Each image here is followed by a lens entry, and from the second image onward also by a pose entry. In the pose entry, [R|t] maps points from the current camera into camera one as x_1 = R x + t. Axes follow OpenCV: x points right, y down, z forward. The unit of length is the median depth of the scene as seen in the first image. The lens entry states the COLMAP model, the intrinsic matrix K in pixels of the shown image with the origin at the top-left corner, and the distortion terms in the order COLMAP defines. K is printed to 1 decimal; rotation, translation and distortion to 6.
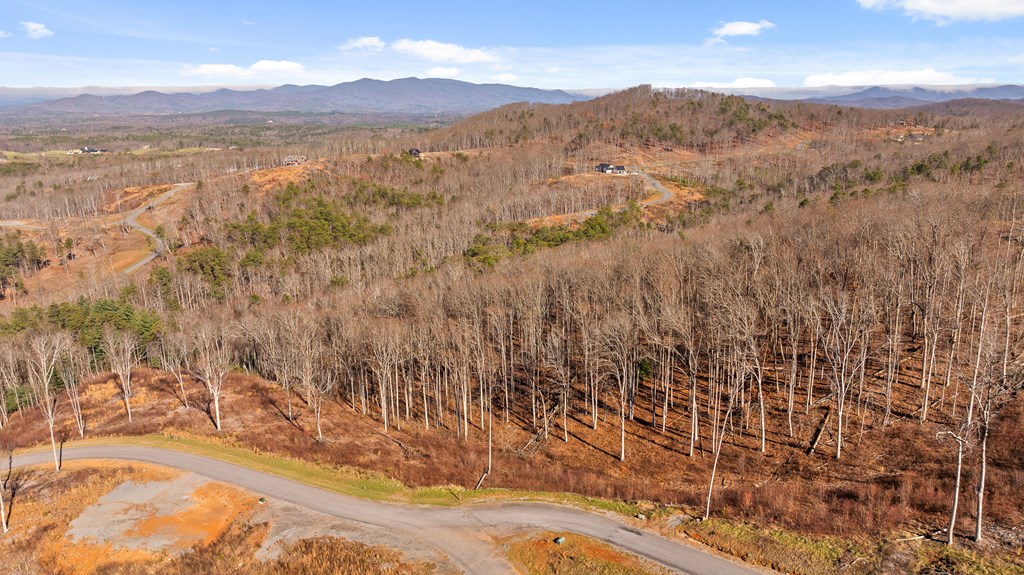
lens RADIAL K [[721.9, 0, 512.0], [0, 721.9, 287.5], [0, 0, 1]] dist [-0.006937, -0.002912]
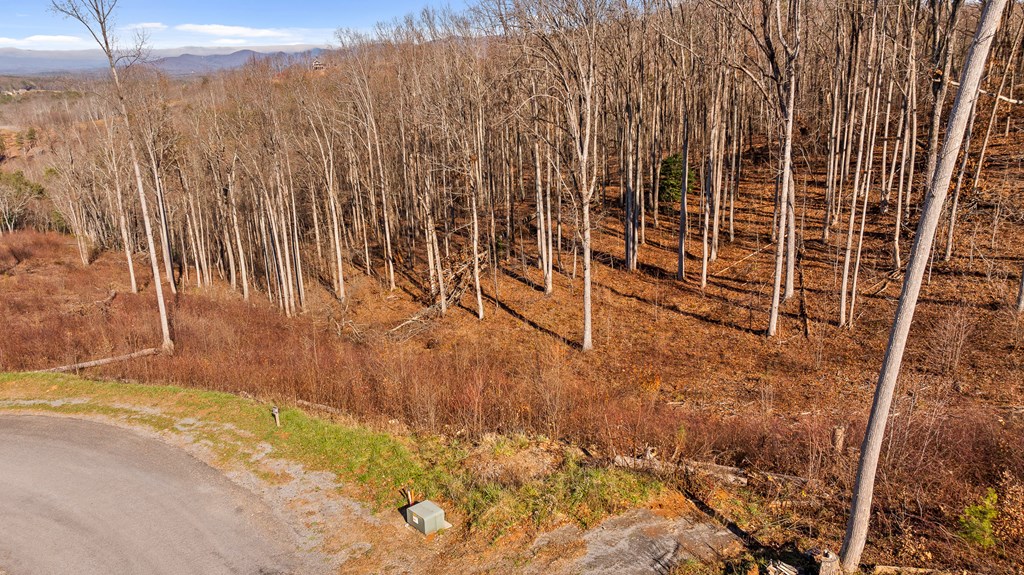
lens RADIAL K [[721.9, 0, 512.0], [0, 721.9, 287.5], [0, 0, 1]] dist [-0.006937, -0.002912]
pose [[0.992192, 0.027923, -0.121554, 0.047865], [-0.022280, 0.998621, 0.047542, 0.056862], [0.122714, -0.044463, 0.991446, 0.185592]]
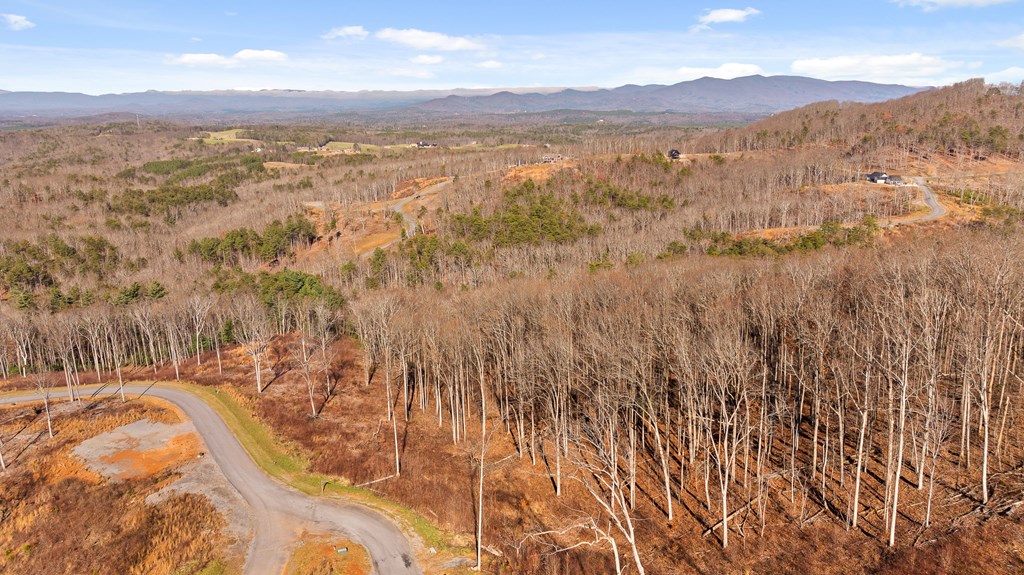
lens RADIAL K [[735.2, 0, 512.0], [0, 735.2, 287.5], [0, 0, 1]] dist [-0.051360, 0.057847]
pose [[0.898260, 0.101281, -0.427635, 0.140499], [-0.102340, 0.994537, 0.020578, -0.010080], [0.427382, 0.025280, 0.903717, 0.041915]]
